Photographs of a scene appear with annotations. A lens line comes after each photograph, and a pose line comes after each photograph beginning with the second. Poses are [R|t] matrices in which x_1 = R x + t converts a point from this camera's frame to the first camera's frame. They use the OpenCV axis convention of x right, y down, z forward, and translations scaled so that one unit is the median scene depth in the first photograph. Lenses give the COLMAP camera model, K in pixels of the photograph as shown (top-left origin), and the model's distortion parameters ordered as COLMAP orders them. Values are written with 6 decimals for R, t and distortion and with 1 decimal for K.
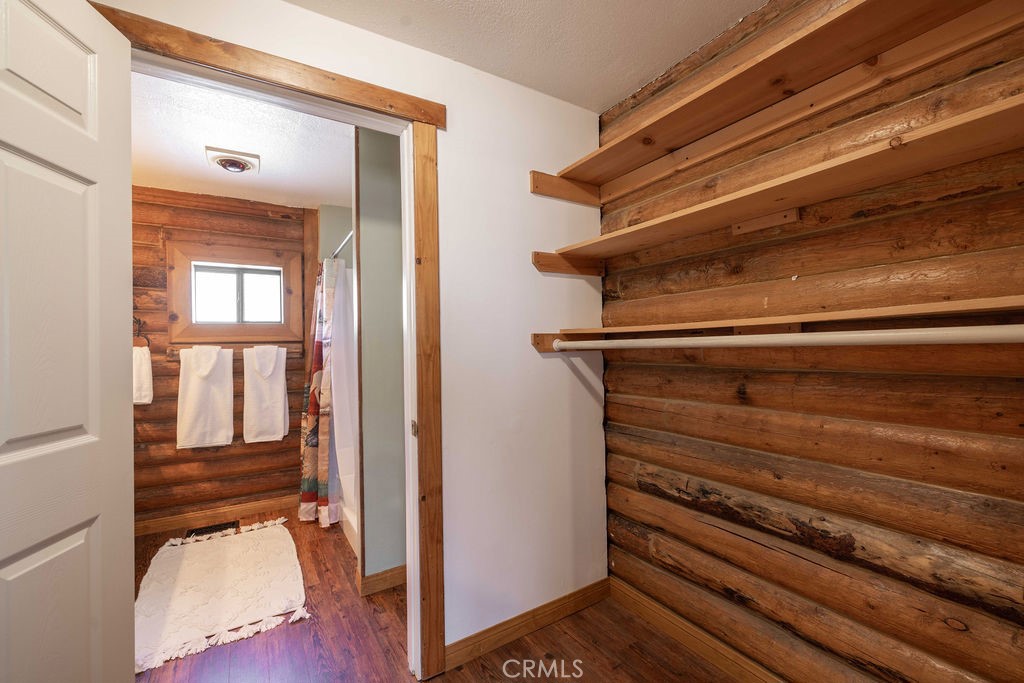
lens RADIAL K [[433.0, 0, 513.0], [0, 433.0, 342.7], [0, 0, 1]] dist [0.002108, 0.001186]
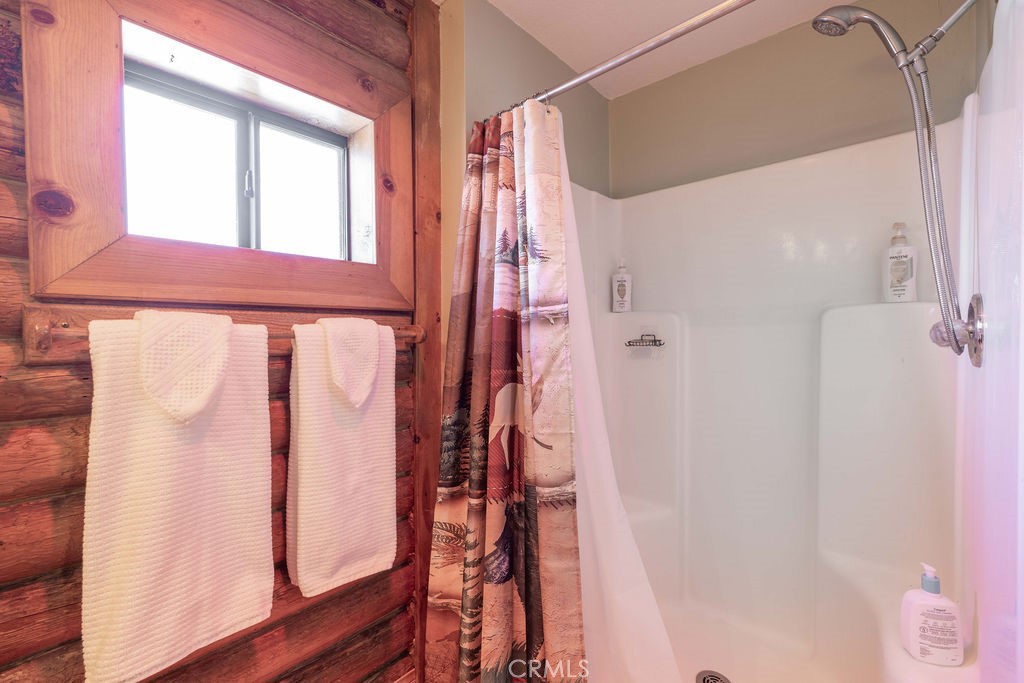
lens RADIAL K [[433.0, 0, 512.7], [0, 433.0, 340.2], [0, 0, 1]] dist [0.002108, 0.001186]
pose [[0.955932, 0.014381, 0.293236, -0.565457], [-0.021591, 0.999539, 0.021365, 0.014932], [-0.292794, -0.026755, 0.955801, 0.629661]]
